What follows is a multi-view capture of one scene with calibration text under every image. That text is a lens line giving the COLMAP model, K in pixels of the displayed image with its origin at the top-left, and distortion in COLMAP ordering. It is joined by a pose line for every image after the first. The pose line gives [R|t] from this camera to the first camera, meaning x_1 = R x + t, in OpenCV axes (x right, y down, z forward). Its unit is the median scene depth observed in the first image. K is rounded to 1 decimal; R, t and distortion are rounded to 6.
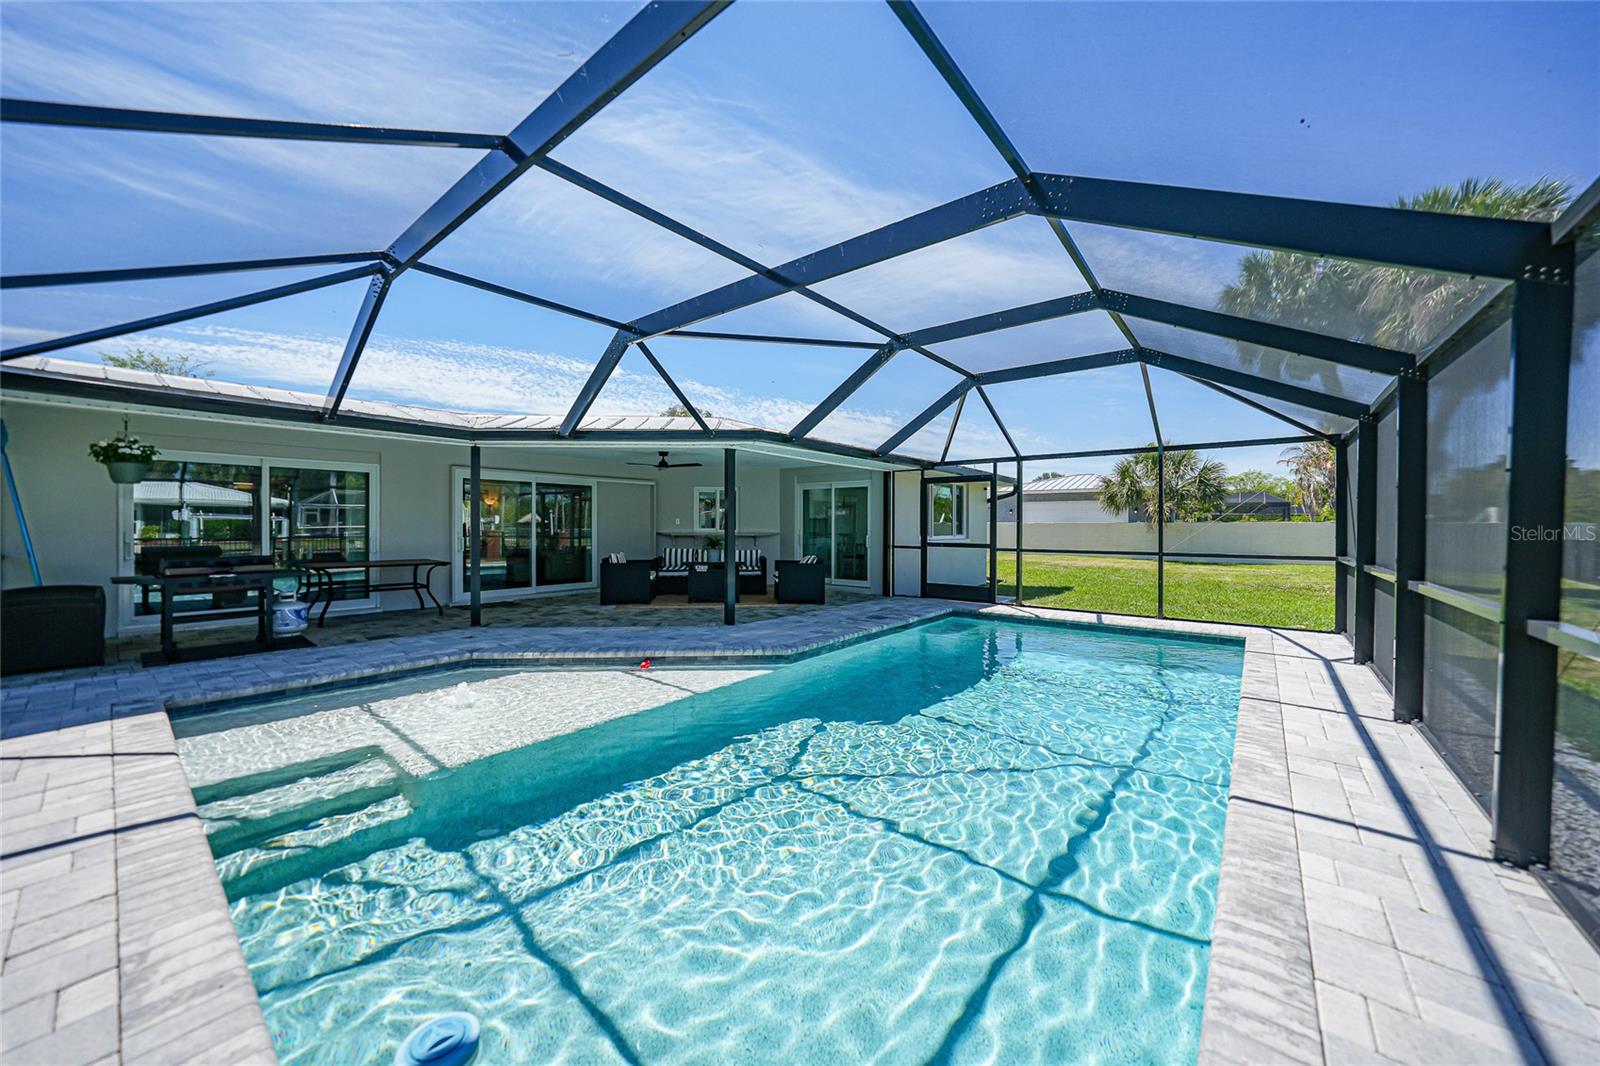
lens RADIAL K [[576.4, 0, 799.6], [0, 576.4, 518.1], [0, 0, 1]] dist [-0.023200, 0.005760]
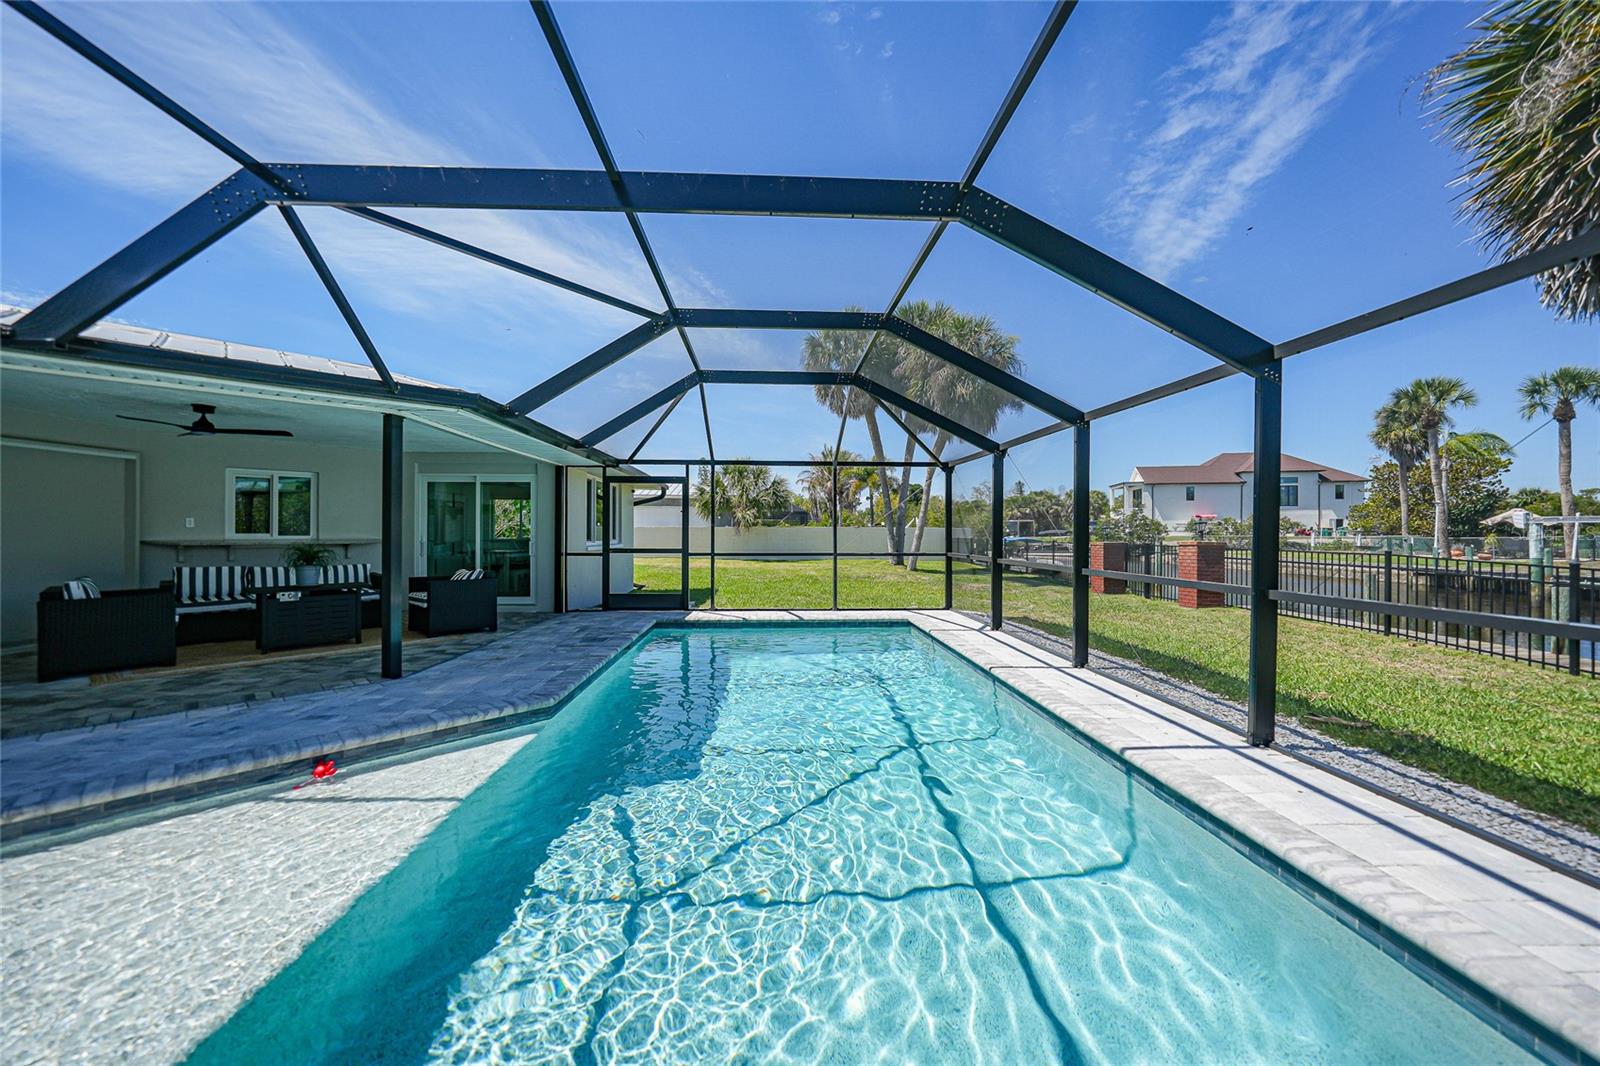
lens RADIAL K [[576.4, 0, 798.2], [0, 576.4, 523.7], [0, 0, 1]] dist [-0.023200, 0.005760]
pose [[0.742645, 0.007585, 0.669642, -0.178315], [-0.010462, 0.999945, 0.000275, 0.000619], [-0.669604, -0.007210, 0.742684, 0.159307]]
